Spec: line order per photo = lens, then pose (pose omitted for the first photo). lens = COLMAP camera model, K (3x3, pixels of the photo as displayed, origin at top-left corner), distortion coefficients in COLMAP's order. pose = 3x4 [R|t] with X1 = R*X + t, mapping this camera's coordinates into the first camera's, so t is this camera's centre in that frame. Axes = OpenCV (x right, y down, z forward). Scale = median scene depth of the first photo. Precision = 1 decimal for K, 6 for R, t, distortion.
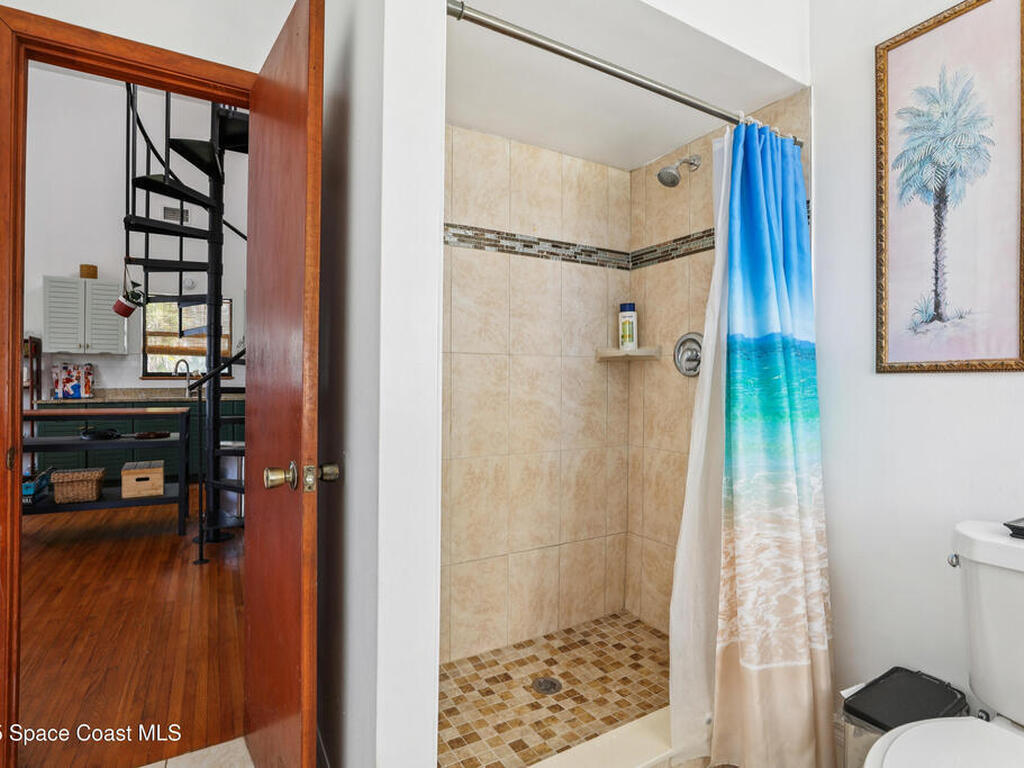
lens RADIAL K [[526.6, 0, 513.3], [0, 526.6, 383.5], [0, 0, 1]] dist [-0.031865, 0.001898]
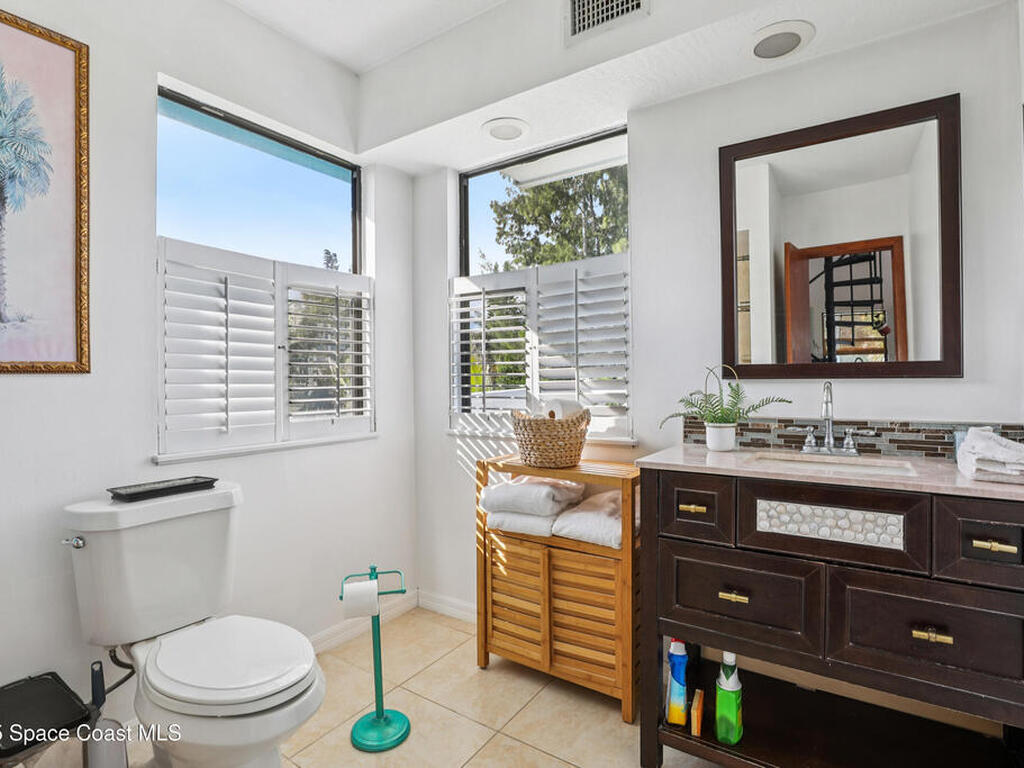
lens RADIAL K [[526.6, 0, 510.9], [0, 526.6, 378.1], [0, 0, 1]] dist [-0.031865, 0.001898]
pose [[-0.442682, 0.007506, 0.896647, -0.494684], [0.010190, 0.999943, -0.003340, 0.000933], [-0.896621, 0.007658, -0.442733, 0.576778]]
